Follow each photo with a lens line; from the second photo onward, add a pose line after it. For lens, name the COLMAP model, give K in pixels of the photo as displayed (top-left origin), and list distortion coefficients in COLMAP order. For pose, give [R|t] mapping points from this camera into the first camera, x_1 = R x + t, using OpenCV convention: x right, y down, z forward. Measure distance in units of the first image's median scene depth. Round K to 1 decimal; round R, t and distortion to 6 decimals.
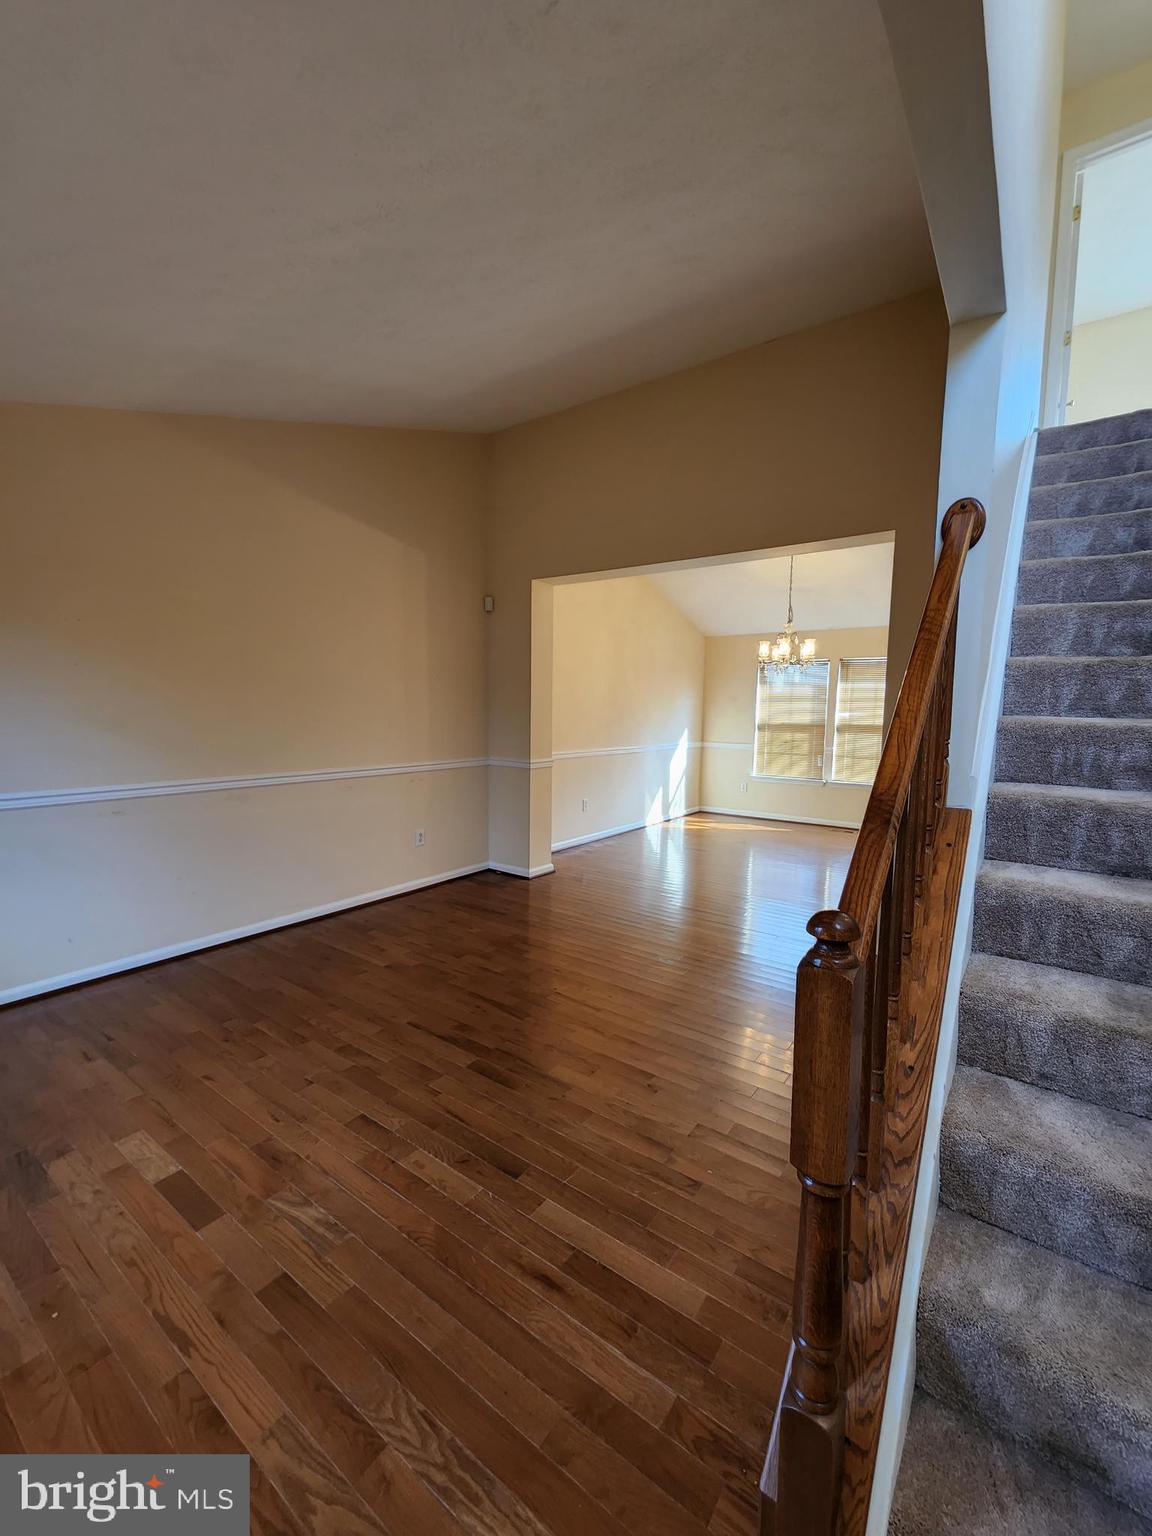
lens RADIAL K [[638.1, 0, 579.8], [0, 638.1, 775.7], [0, 0, 1]] dist [-0.003302, 0.001880]
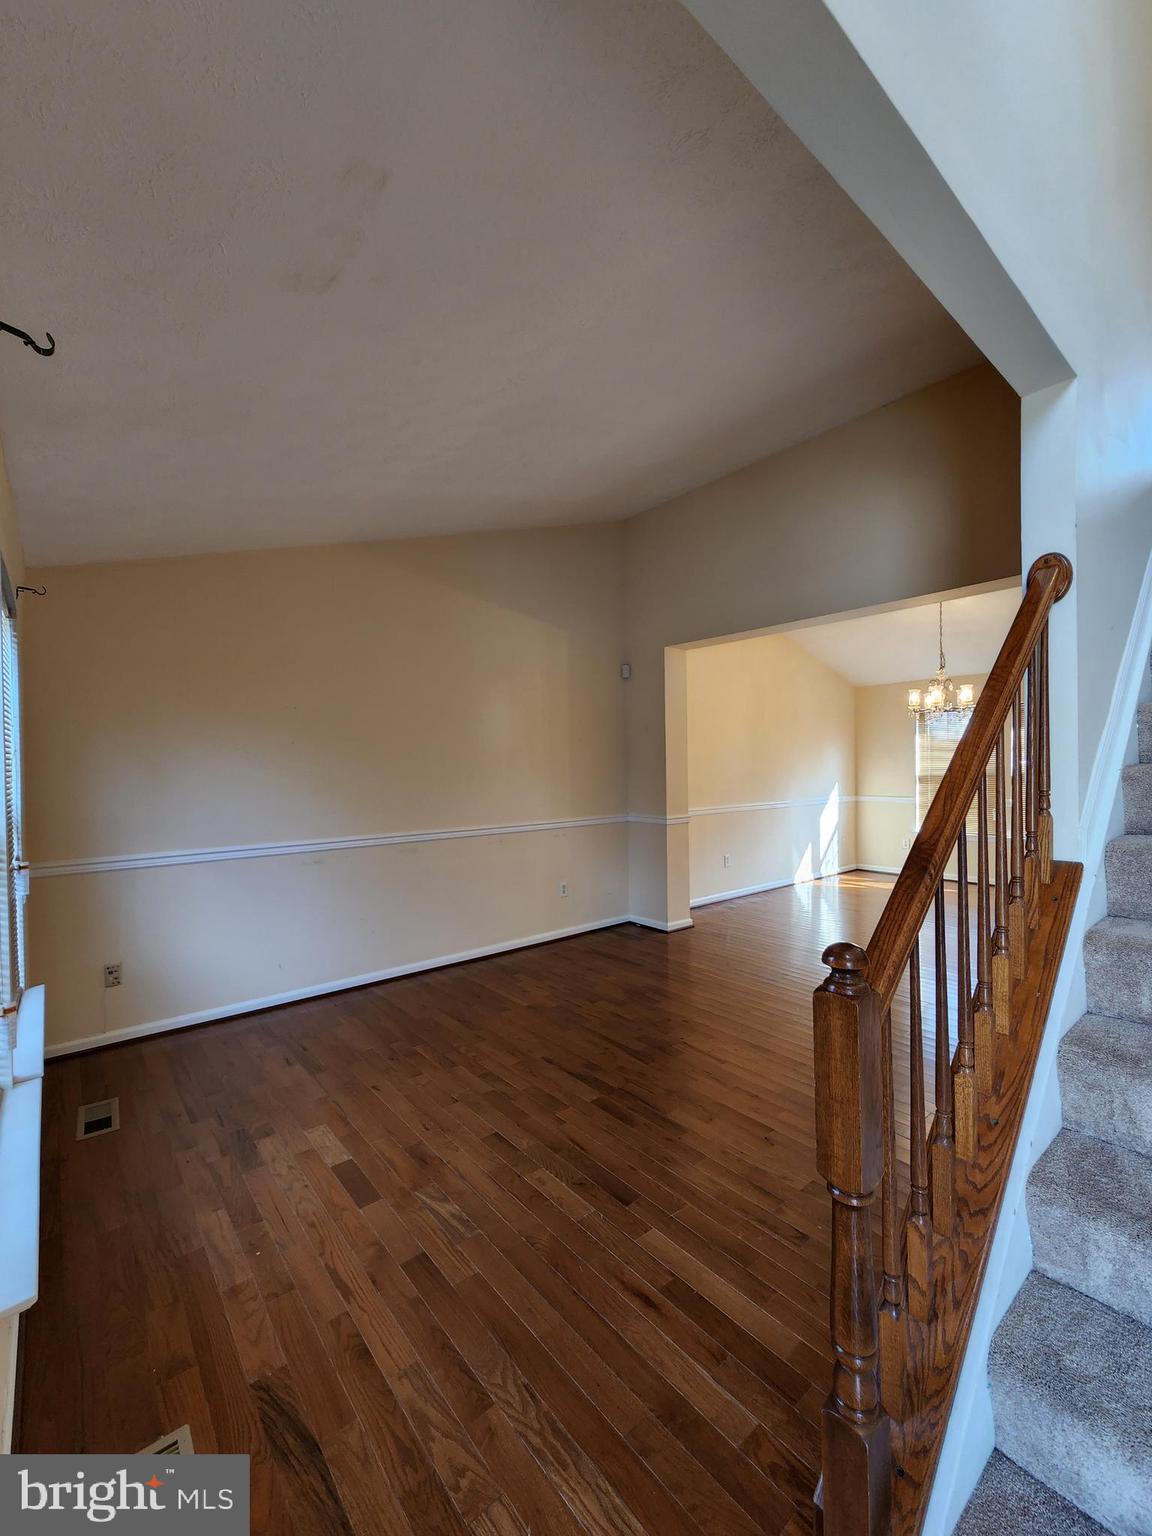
lens RADIAL K [[638.1, 0, 576.9], [0, 638.1, 777.3], [0, 0, 1]] dist [-0.003302, 0.001880]
pose [[0.969014, -0.023142, -0.245918, 0.062038], [0.001869, 0.996260, -0.086391, 0.003260], [0.246997, 0.083255, 0.965433, -0.072846]]
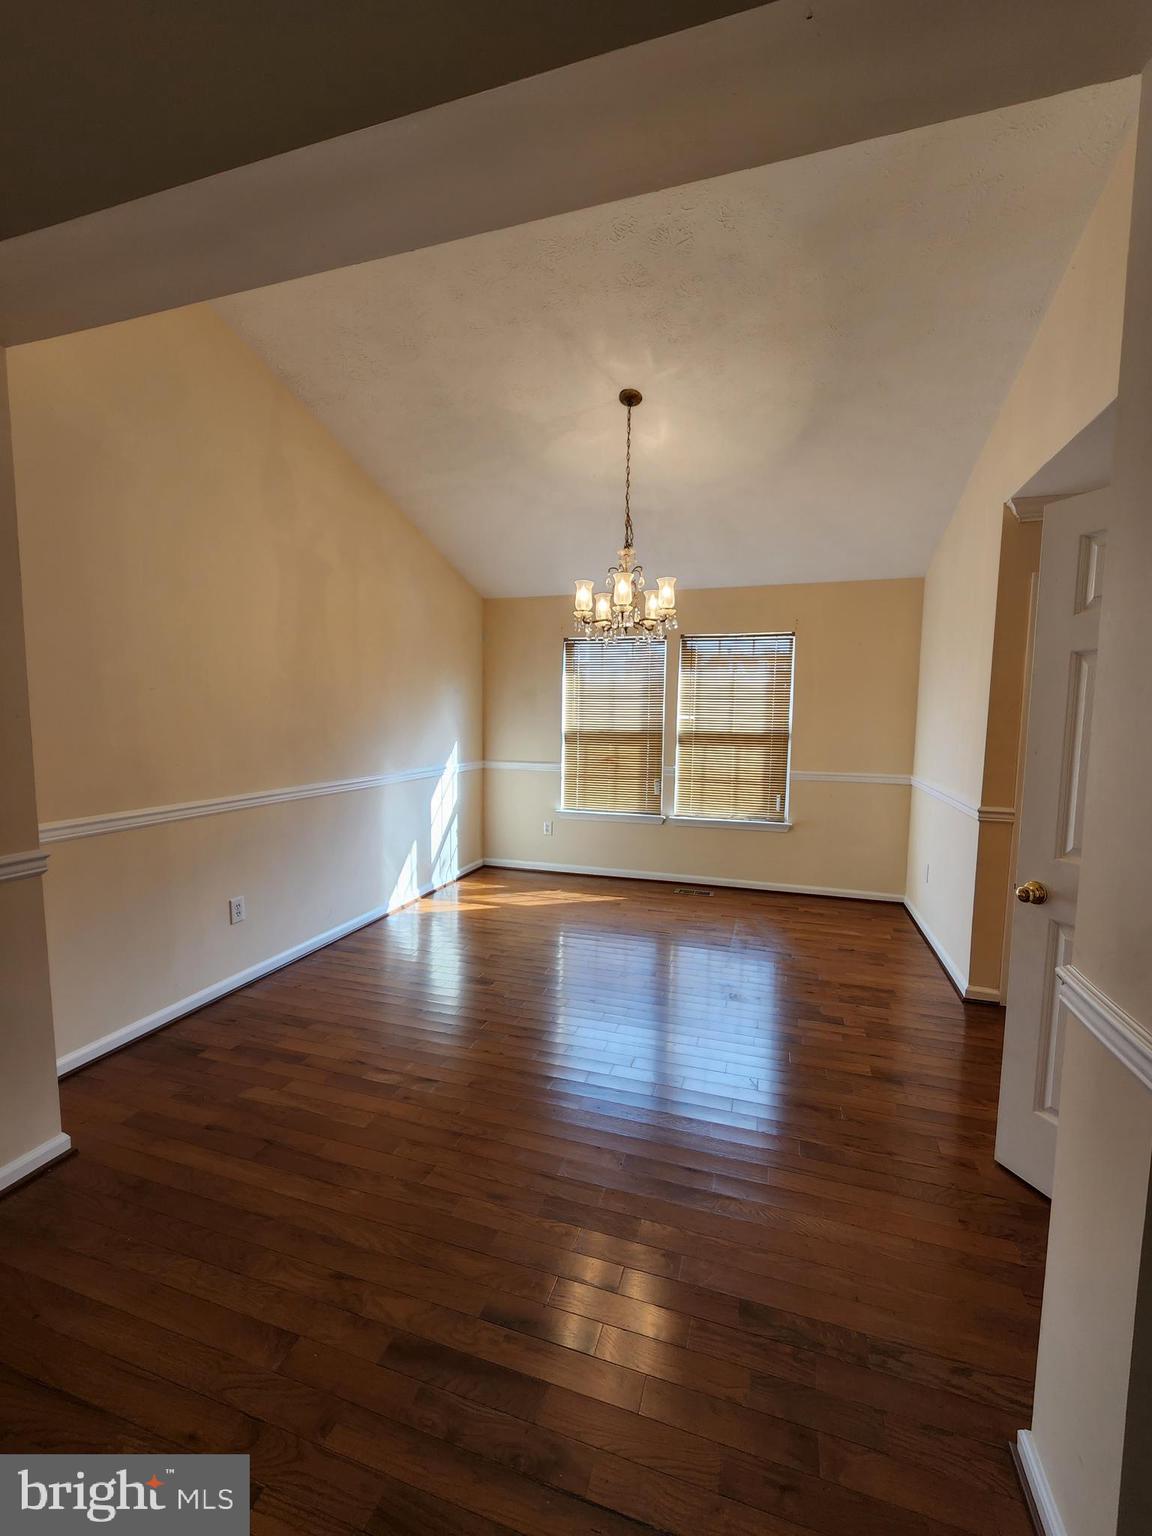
lens RADIAL K [[638.1, 0, 575.5], [0, 638.1, 770.1], [0, 0, 1]] dist [-0.003302, 0.001880]
pose [[0.950518, -0.032755, 0.308937, 0.224110], [0.037328, 0.999263, -0.008901, -0.096953], [-0.308418, 0.019993, 0.951041, 0.985783]]
